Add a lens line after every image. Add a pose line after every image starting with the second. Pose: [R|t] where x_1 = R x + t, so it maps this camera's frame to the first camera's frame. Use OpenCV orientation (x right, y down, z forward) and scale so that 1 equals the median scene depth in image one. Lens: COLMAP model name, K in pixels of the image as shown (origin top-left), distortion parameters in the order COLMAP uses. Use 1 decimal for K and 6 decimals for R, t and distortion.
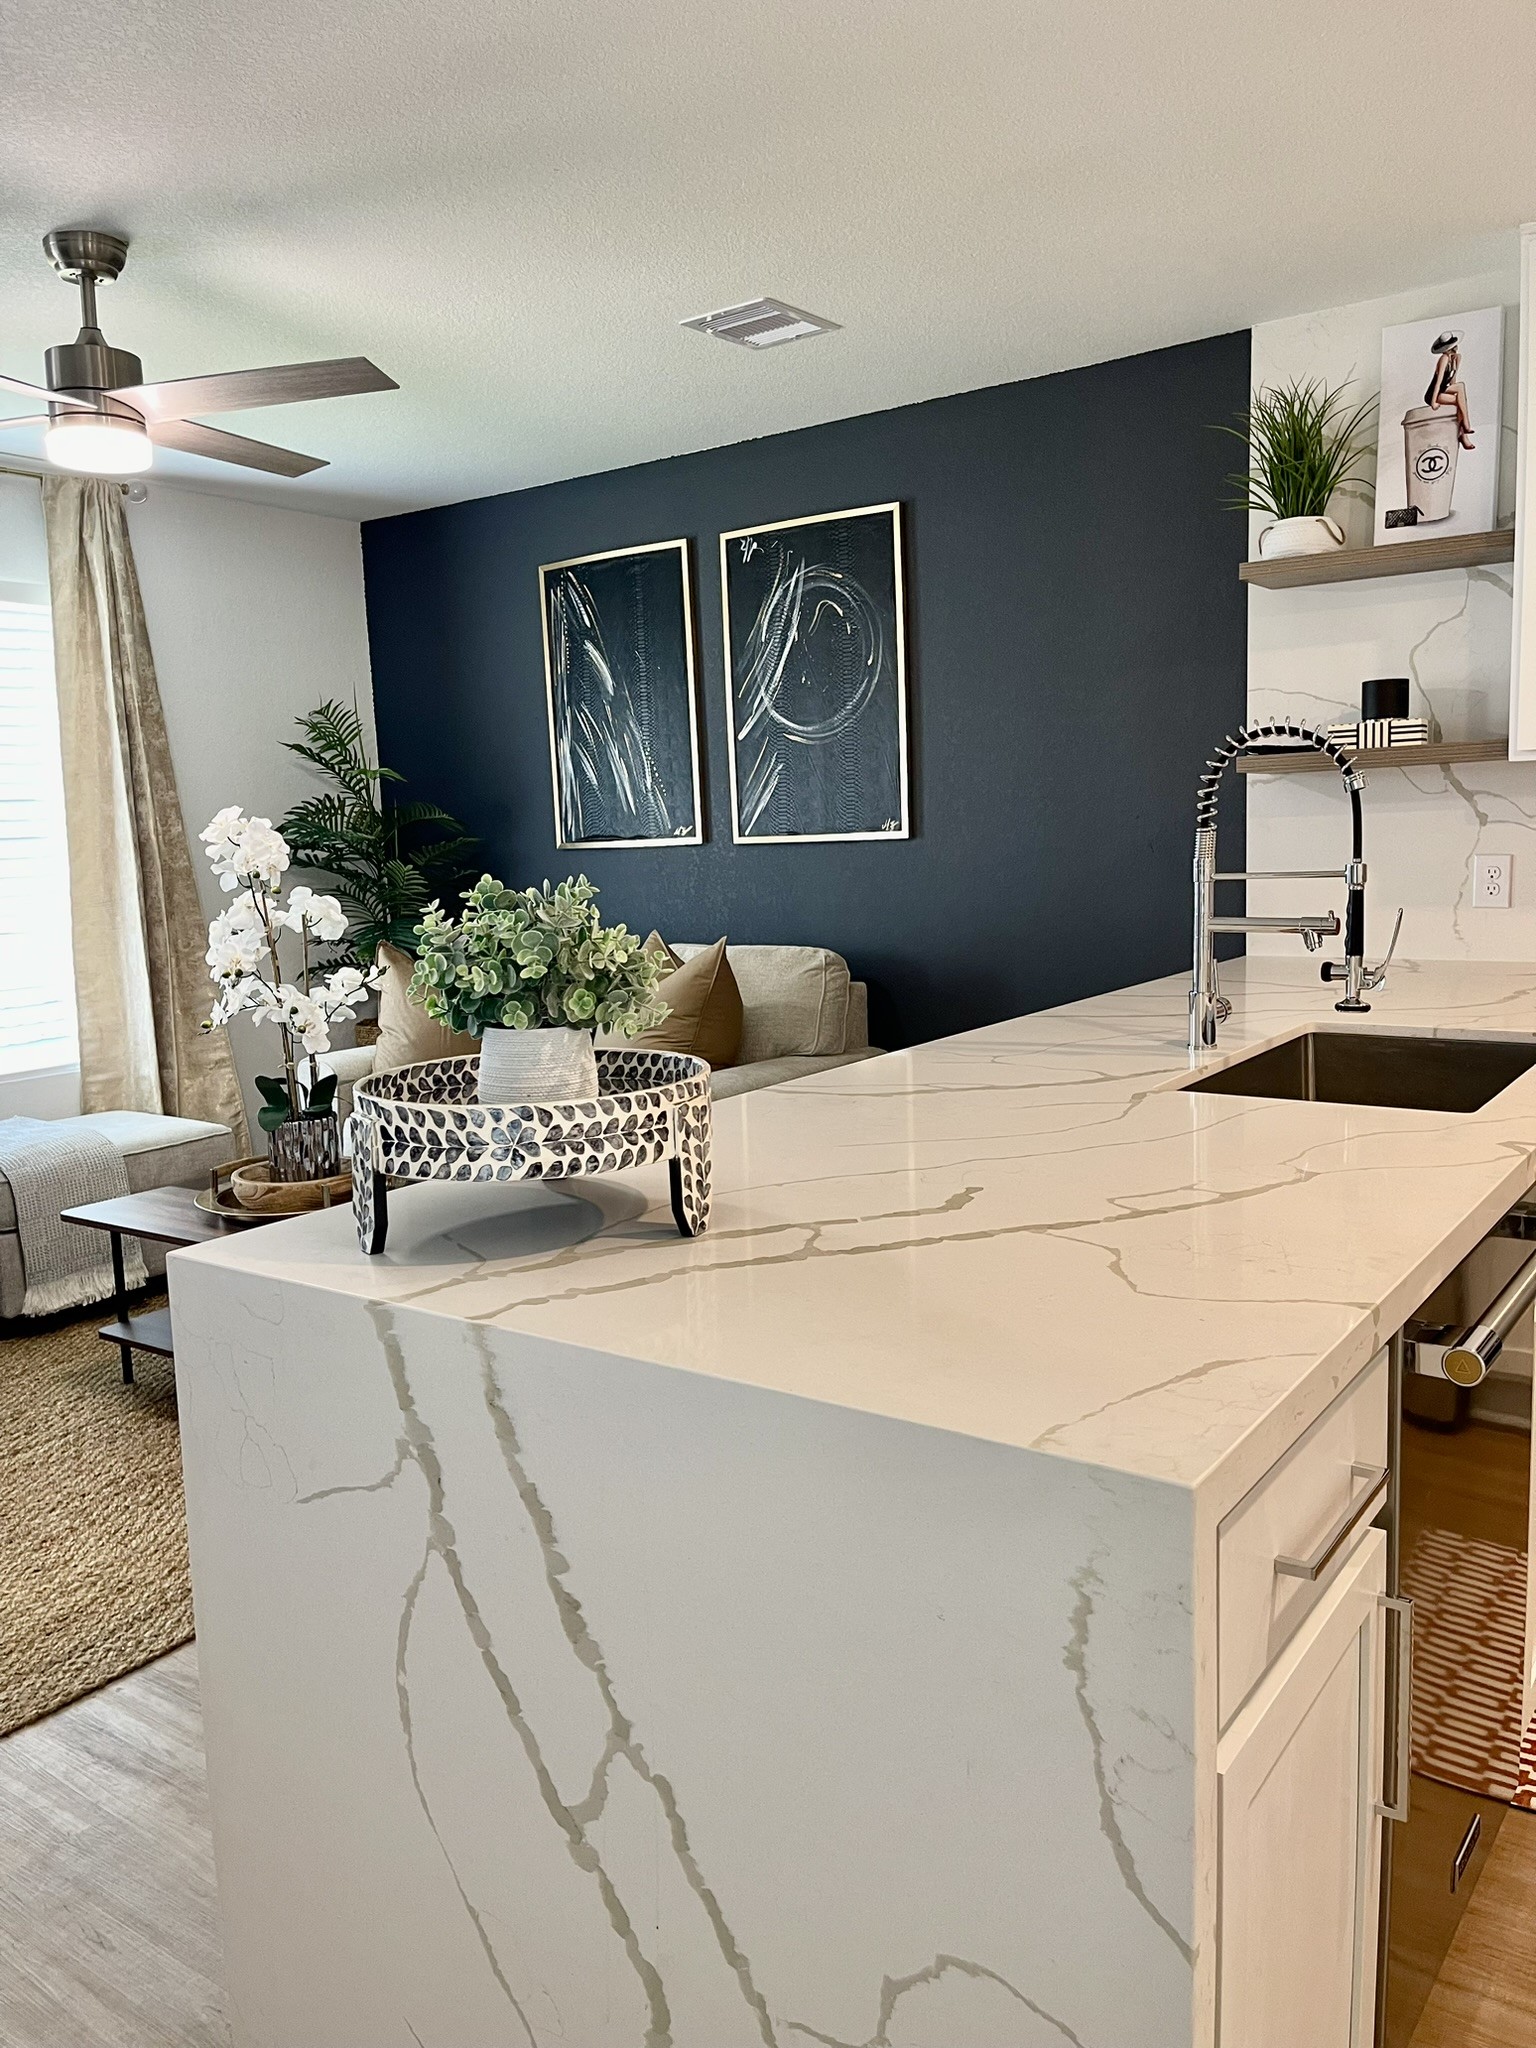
lens RADIAL K [[1548.0, 0, 768.0], [0, 1548.0, 1024.0], [0, 0, 1]] dist [0.024379, -0.010192]
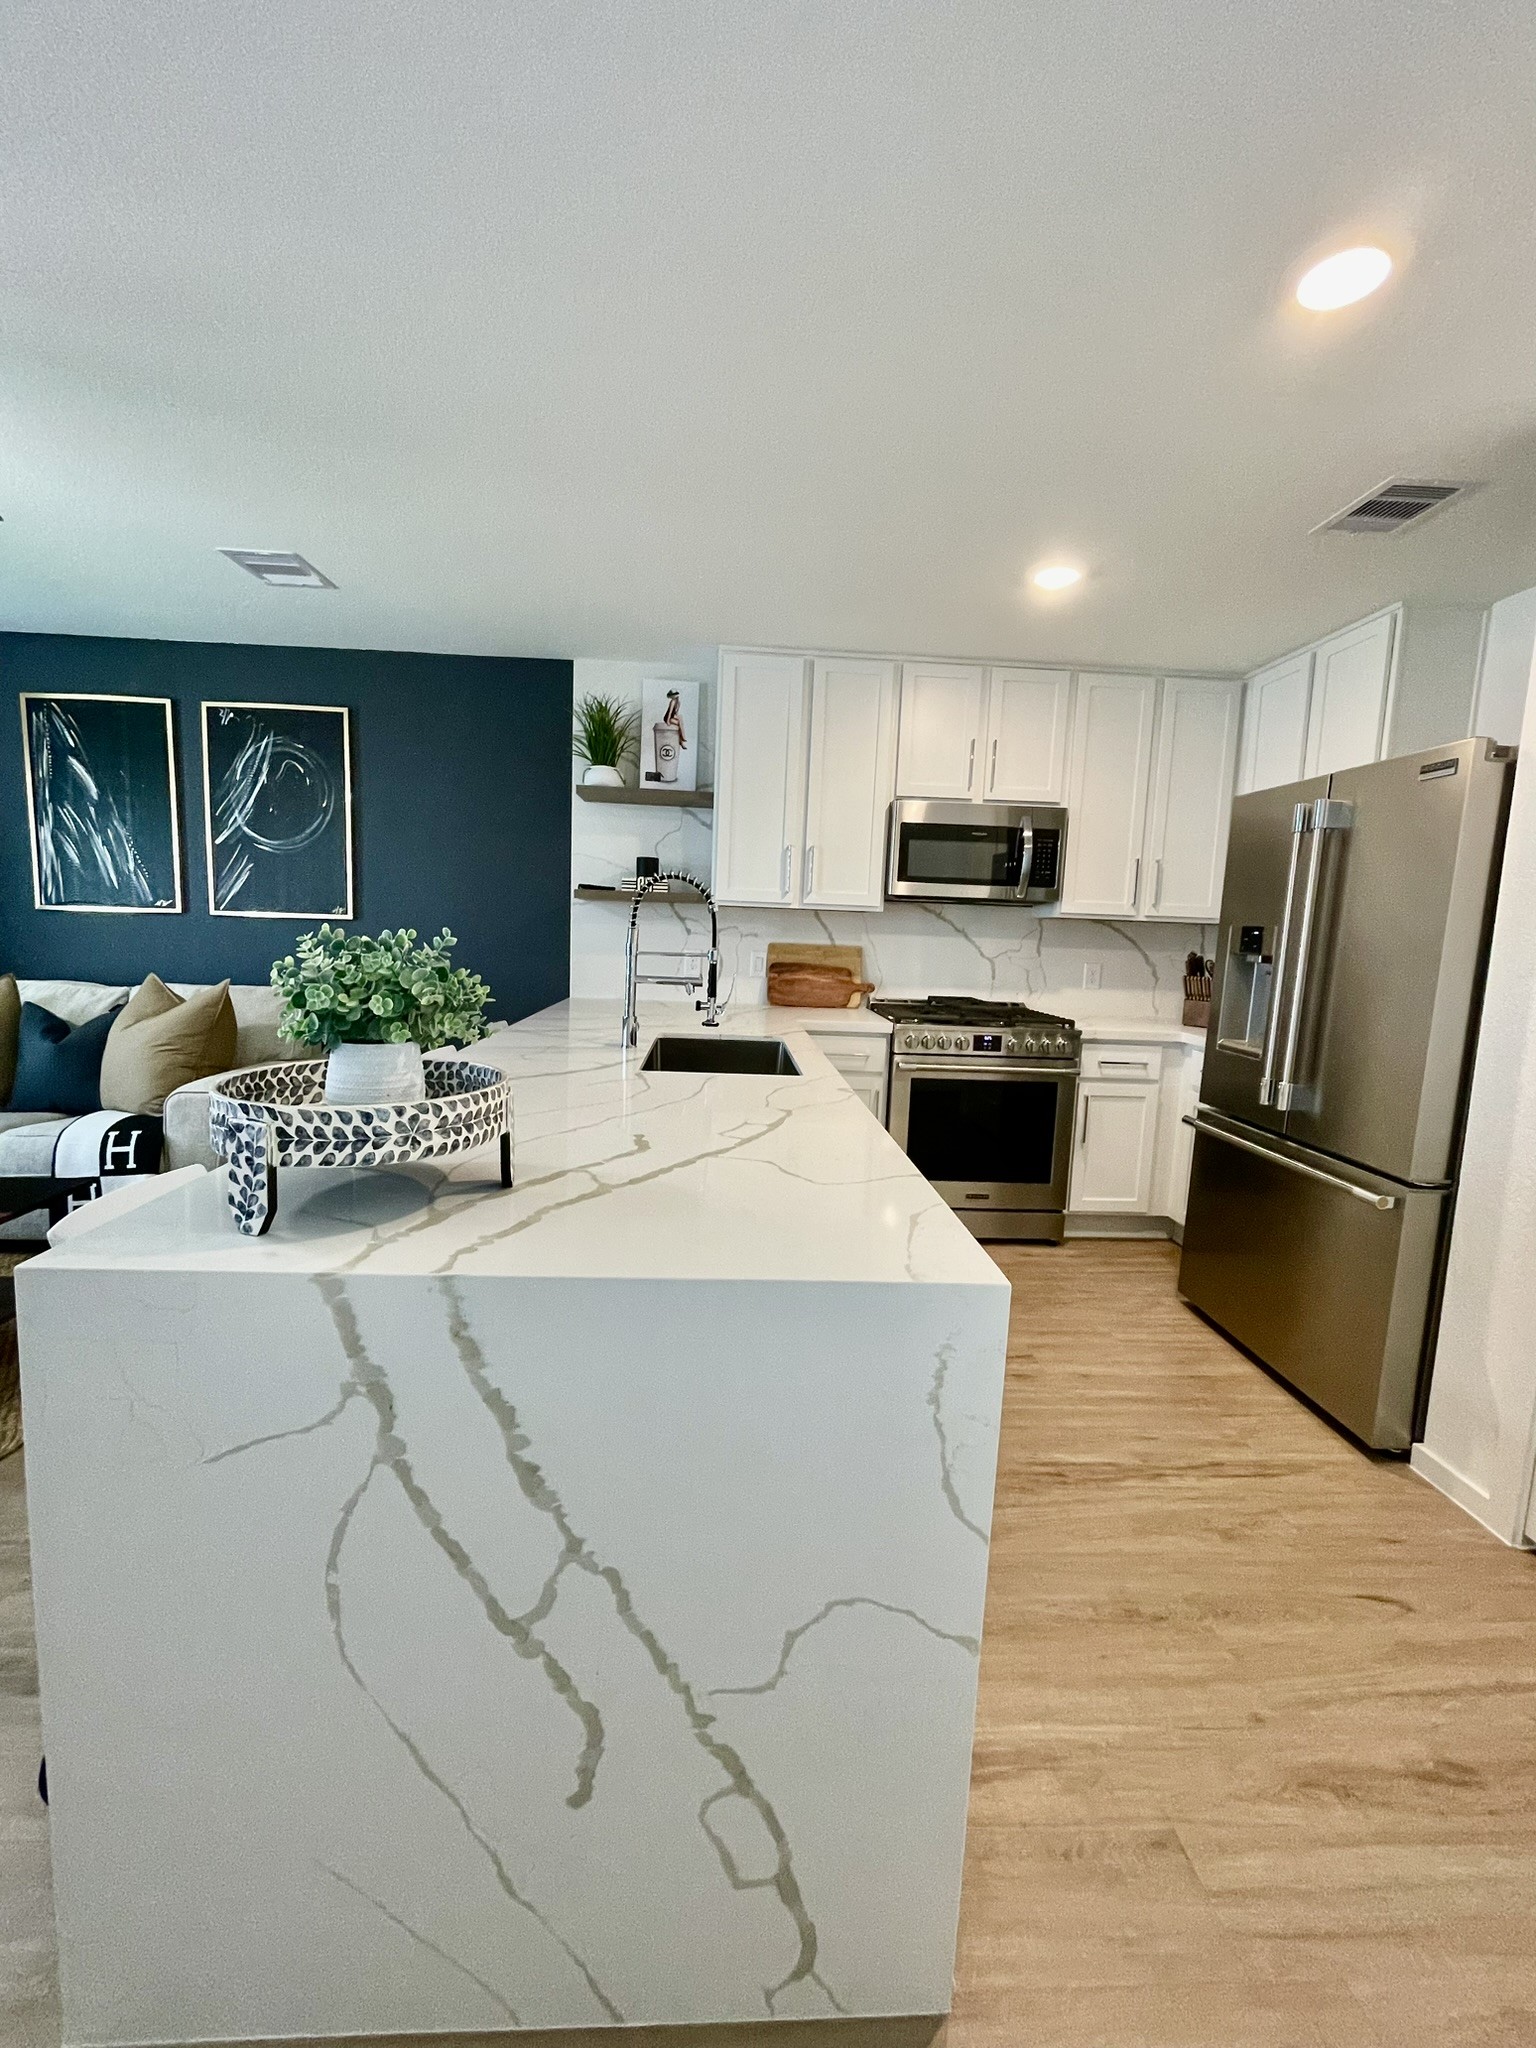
lens RADIAL K [[824.1, 0, 768.0], [0, 824.1, 1024.0], [0, 0, 1]] dist [-0.009301, 0.000005]
pose [[0.778523, -0.005377, 0.627593, -0.353024], [0.013158, 0.999883, -0.007755, -0.004359], [-0.627478, 0.014296, 0.778503, 0.265245]]
